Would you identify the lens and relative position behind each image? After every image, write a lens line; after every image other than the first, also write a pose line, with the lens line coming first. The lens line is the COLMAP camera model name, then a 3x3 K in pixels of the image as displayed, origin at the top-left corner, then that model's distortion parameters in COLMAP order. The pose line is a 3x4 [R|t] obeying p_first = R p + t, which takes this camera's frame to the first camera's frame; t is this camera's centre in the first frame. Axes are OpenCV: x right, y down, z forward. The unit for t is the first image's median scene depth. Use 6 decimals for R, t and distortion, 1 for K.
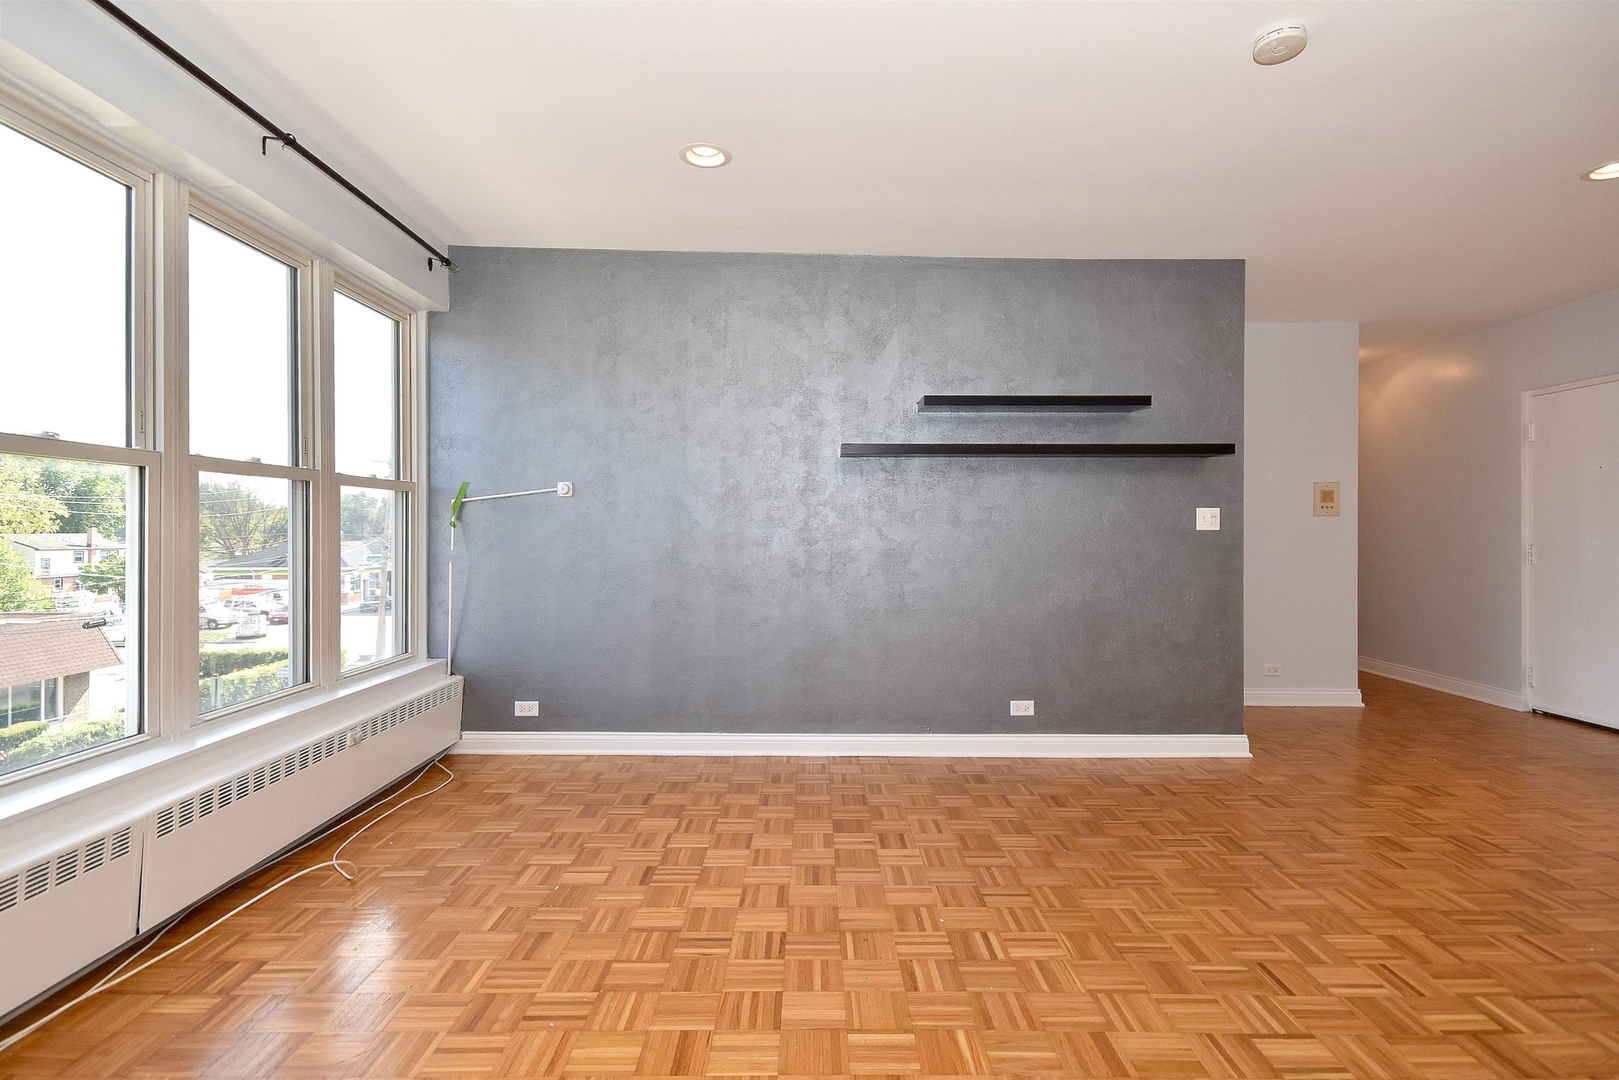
lens RADIAL K [[802.1, 0, 810.8], [0, 802.1, 531.0], [0, 0, 1]] dist [0.032621, -0.018797]
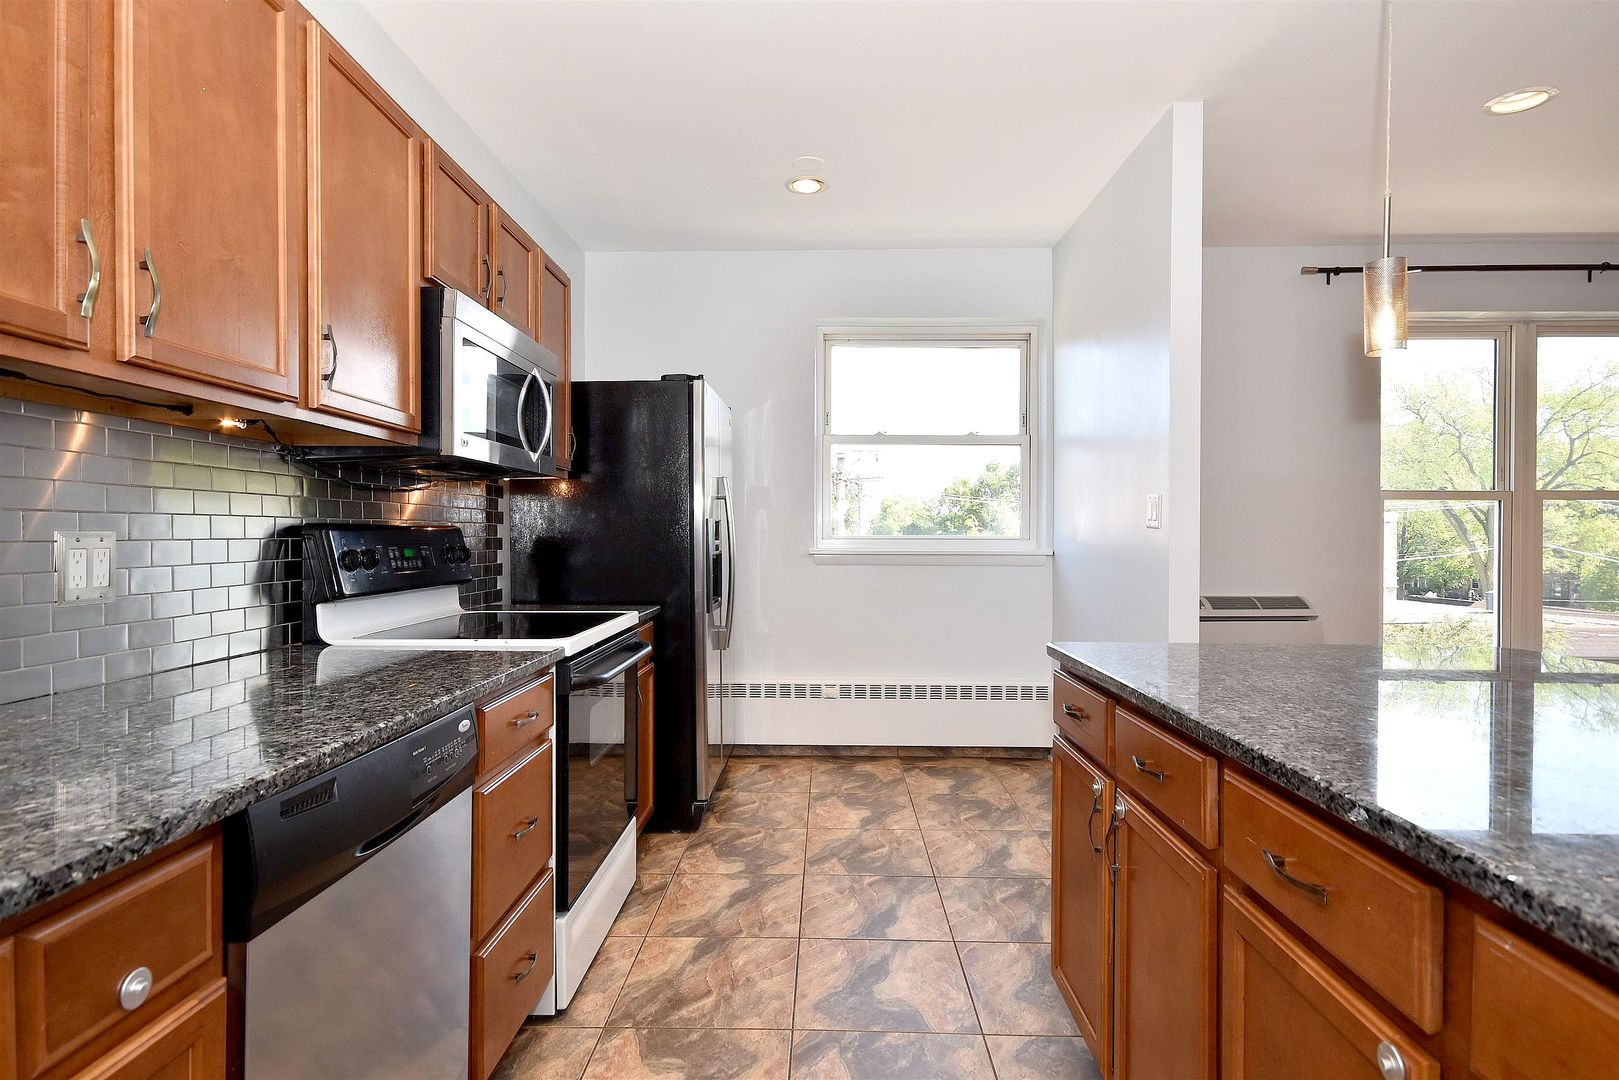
lens RADIAL K [[846.5, 0, 810.4], [0, 846.5, 545.0], [0, 0, 1]] dist [0.016186, -0.000473]
pose [[-0.019589, 0.013832, -0.999712, 0.733544], [-0.004953, 0.999891, 0.013932, -0.002805], [0.999796, 0.005225, -0.019518, -0.302344]]
